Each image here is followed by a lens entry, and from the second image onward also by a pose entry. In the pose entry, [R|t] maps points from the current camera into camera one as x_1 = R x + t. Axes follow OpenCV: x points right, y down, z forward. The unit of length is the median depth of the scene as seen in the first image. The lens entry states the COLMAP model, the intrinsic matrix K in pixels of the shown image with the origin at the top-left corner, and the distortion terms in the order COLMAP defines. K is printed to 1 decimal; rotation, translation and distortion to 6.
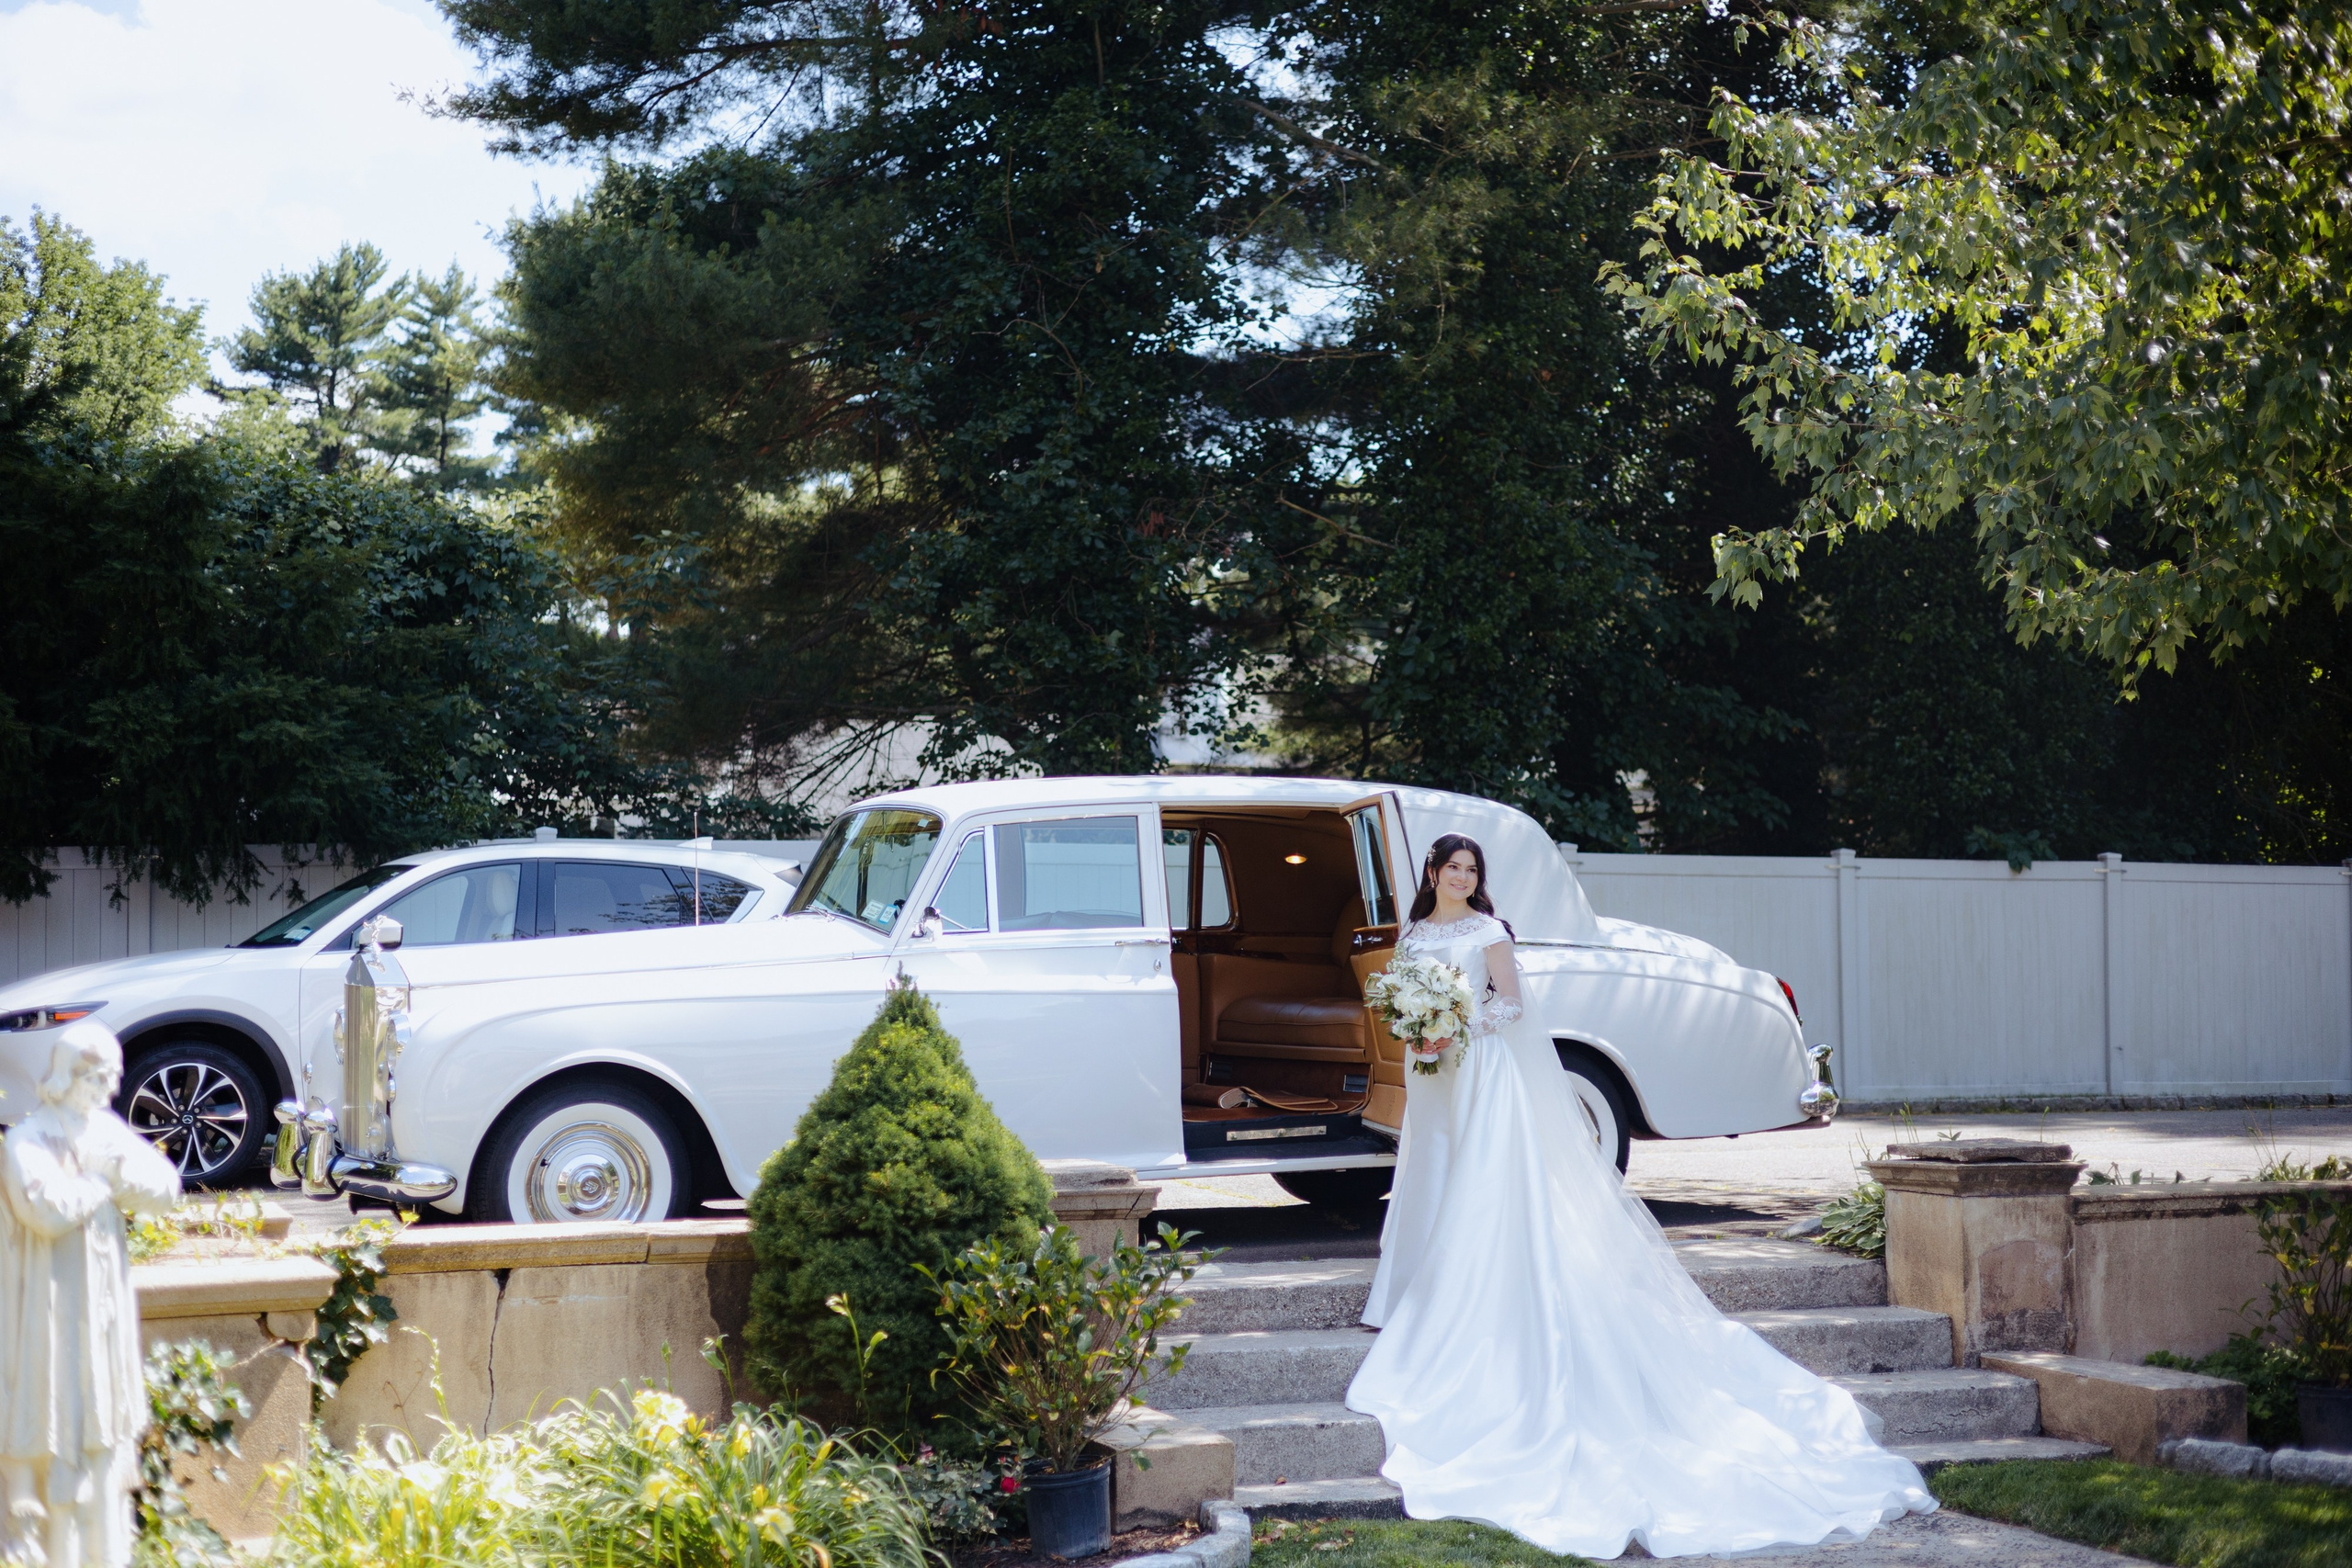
lens RADIAL K [[3454.0, 0, 1170.6], [0, 3454.0, 819.7], [0, 0, 1]] dist [-0.024646, 0.786635]
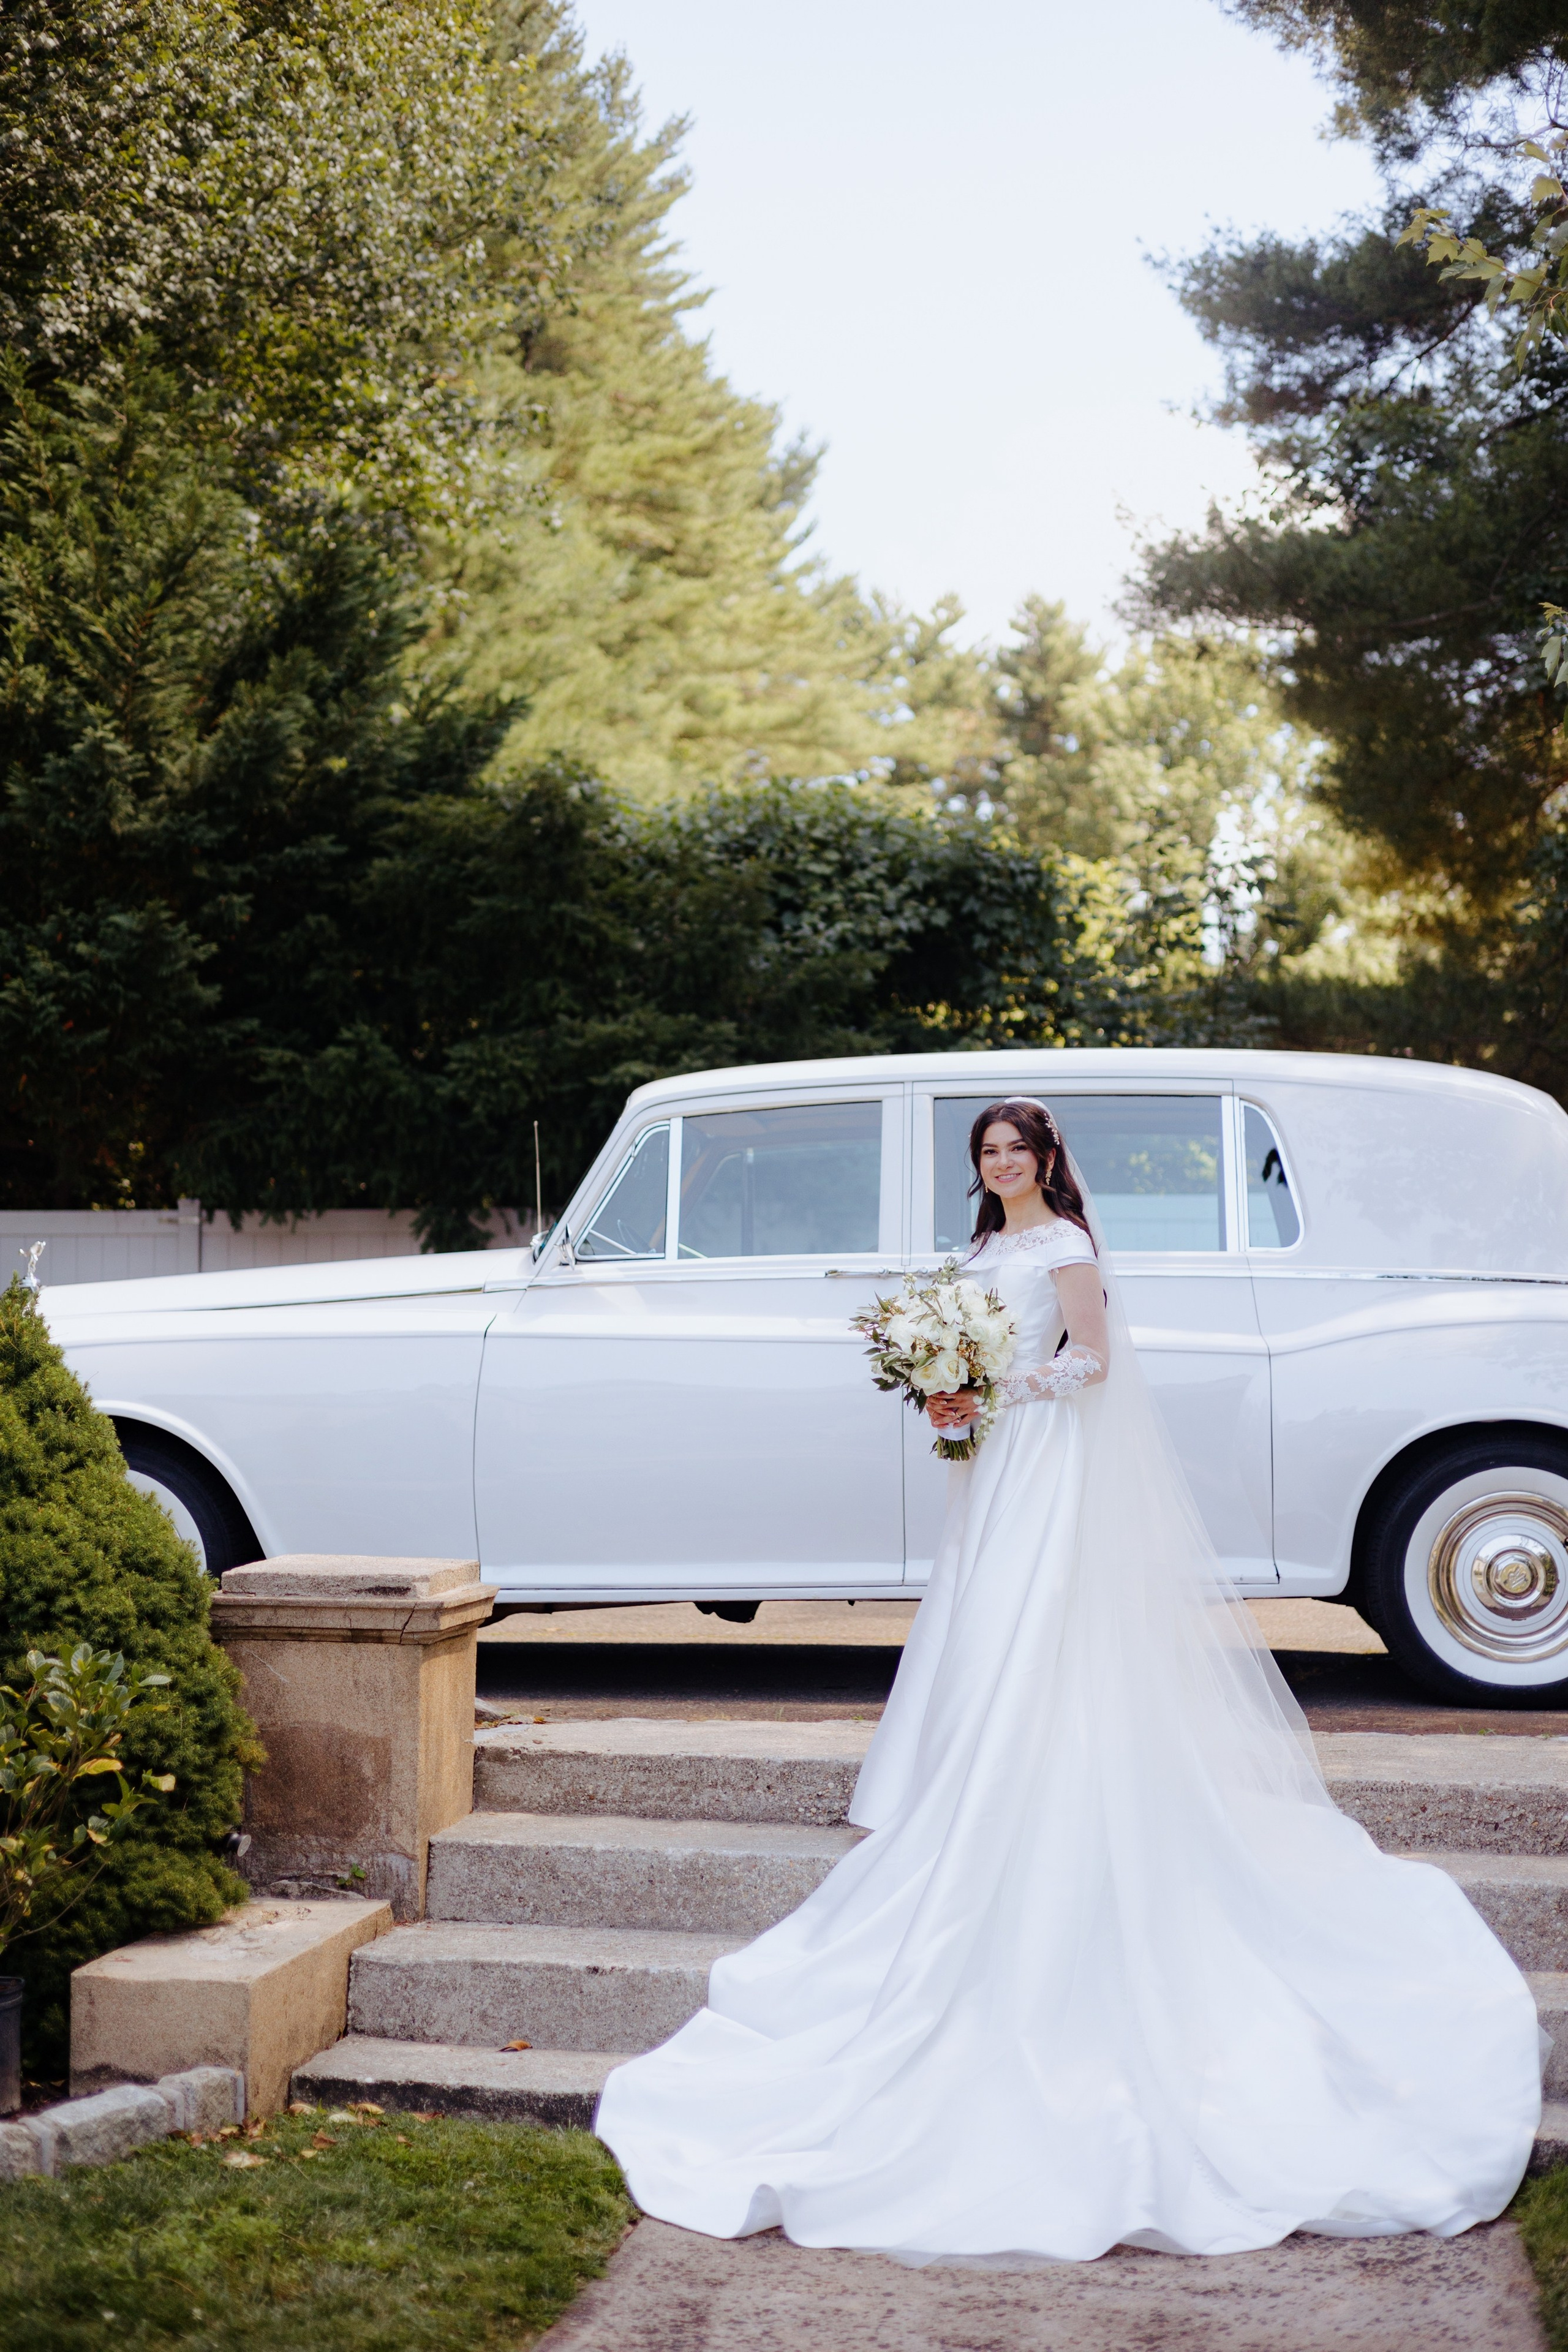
lens RADIAL K [[3454.3, 0, 784.0], [0, 3454.3, 1176.0], [0, 0, 1]] dist [-0.024646, 0.786635]
pose [[0.869938, -0.008612, -0.493085, 0.166216], [0.000163, 0.999852, -0.017175, 0.013274], [0.493160, 0.014861, 0.869812, 0.174971]]
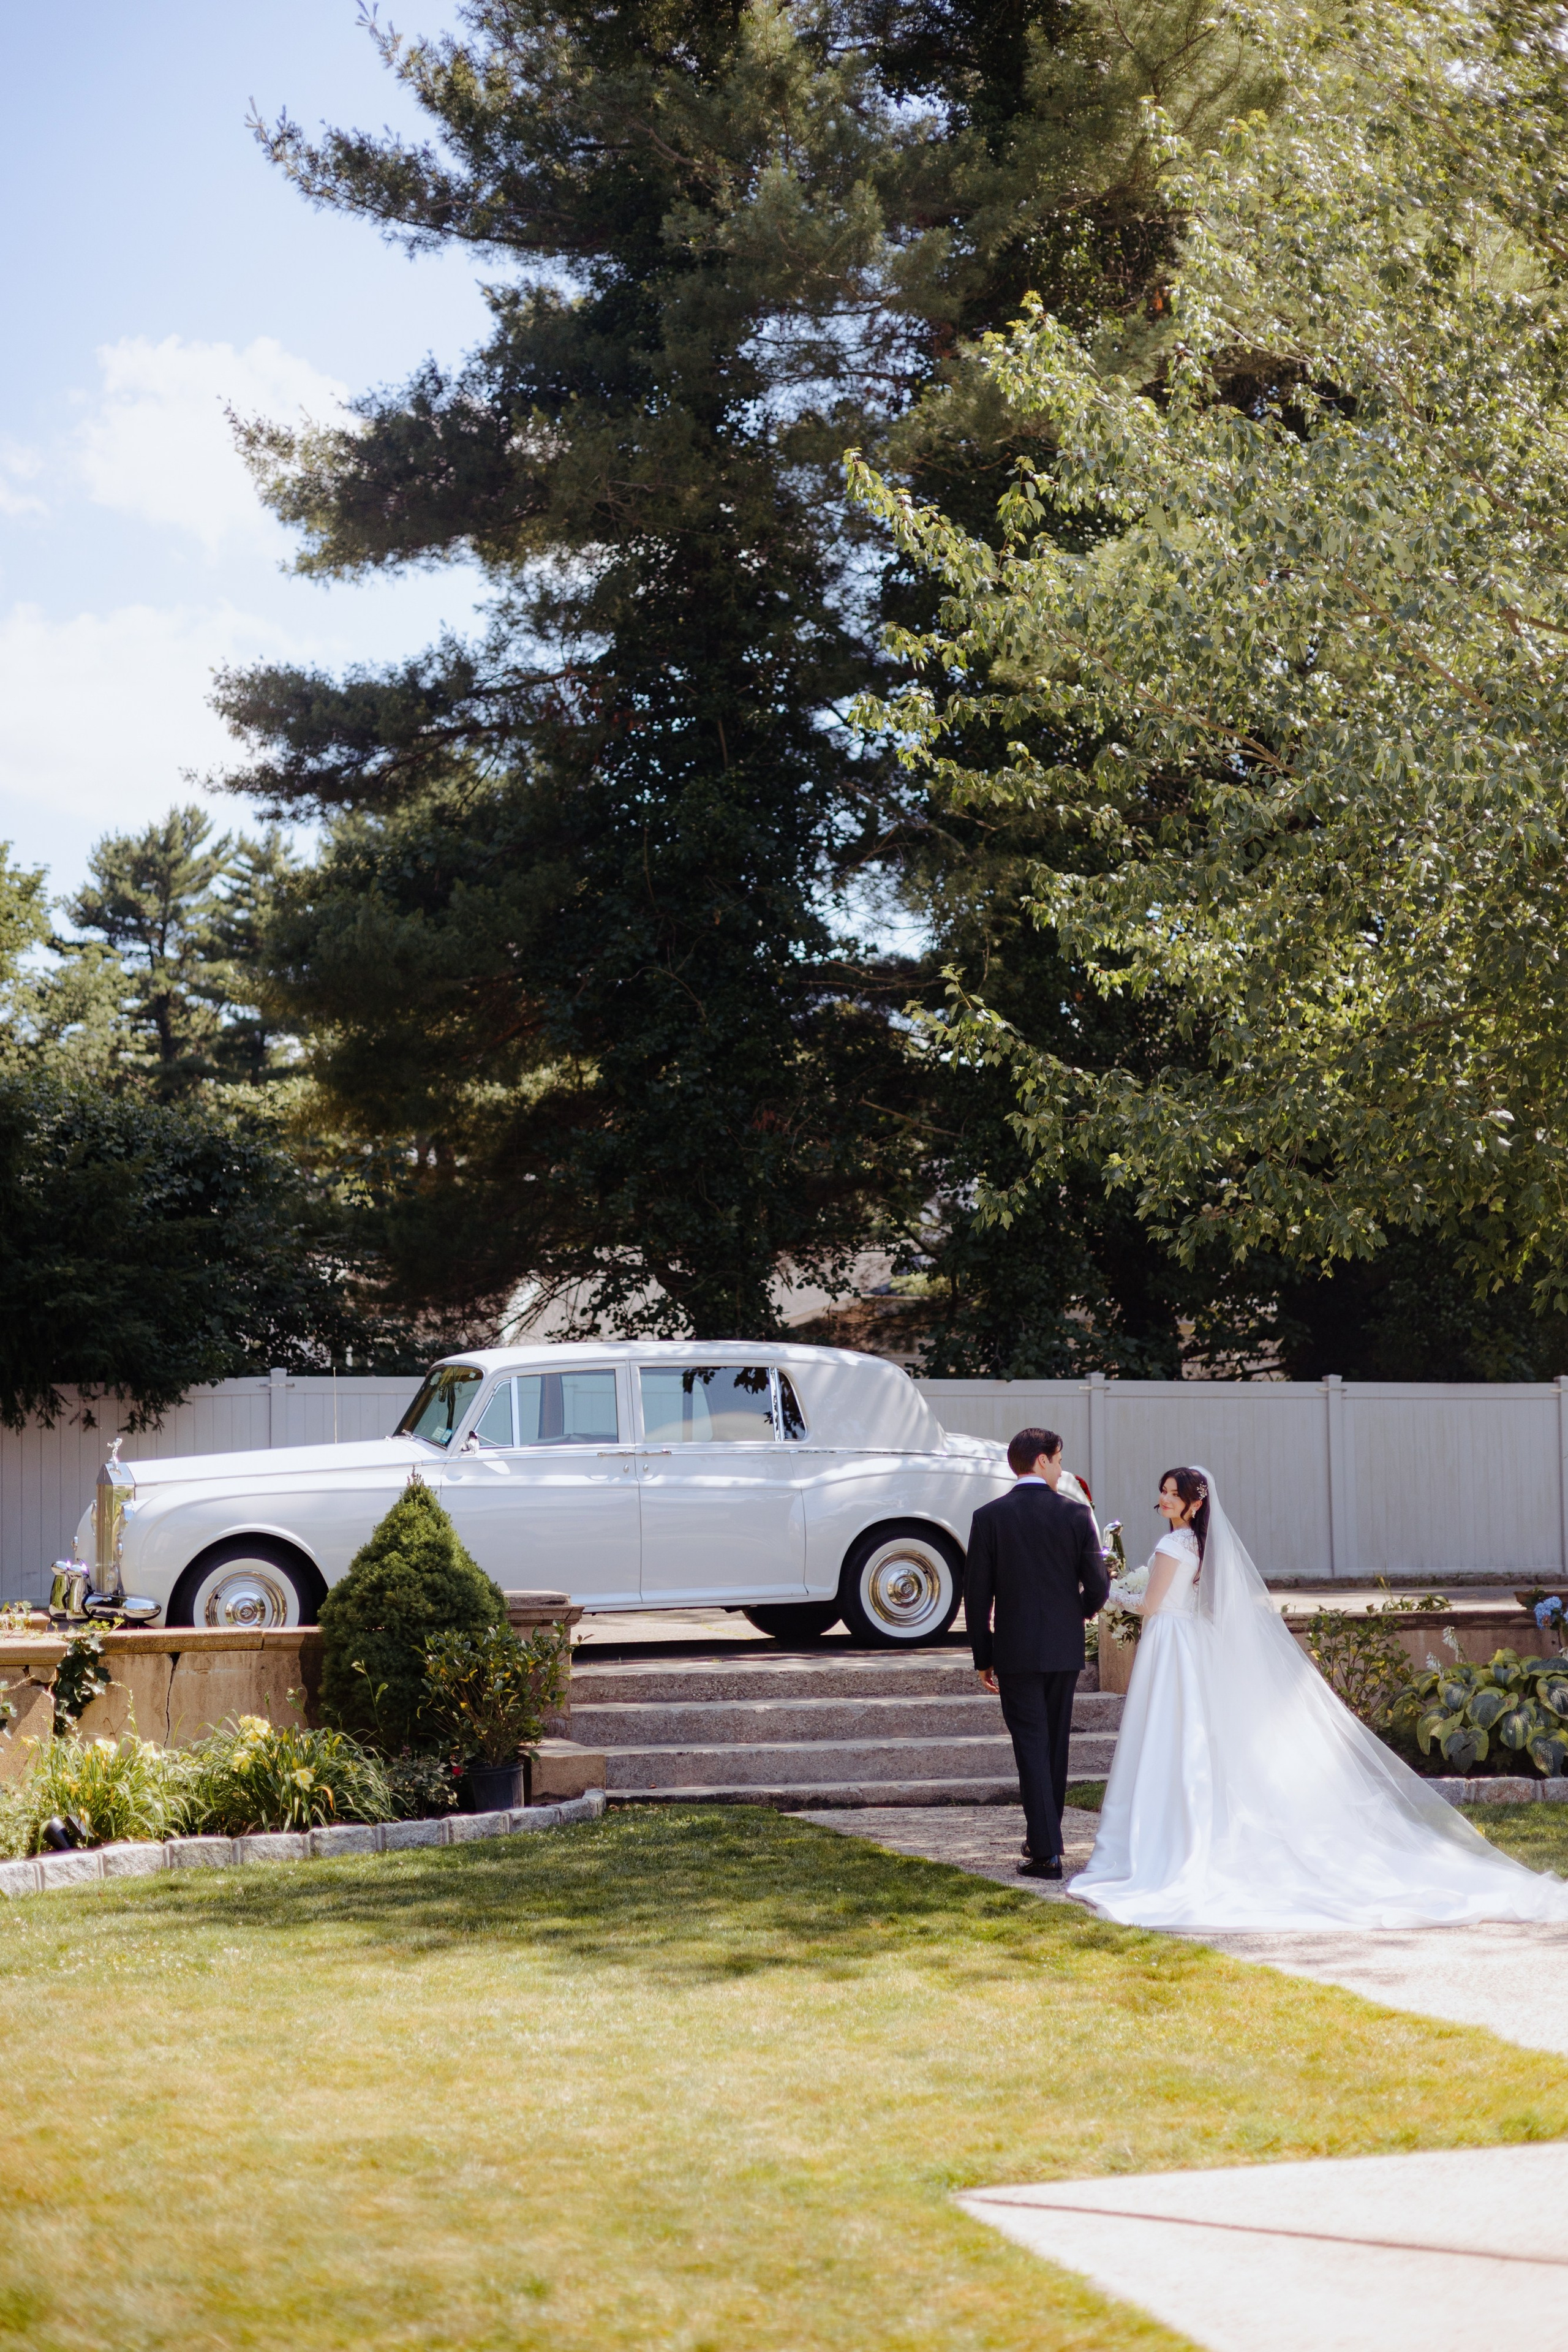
lens RADIAL K [[3454.3, 0, 784.0], [0, 3454.3, 1176.0], [0, 0, 1]] dist [-0.024646, 0.786635]
pose [[0.997987, -0.010653, -0.062525, 0.079519], [0.007828, 0.998945, -0.045258, -0.008384], [0.062941, 0.044677, 0.997017, -0.251567]]
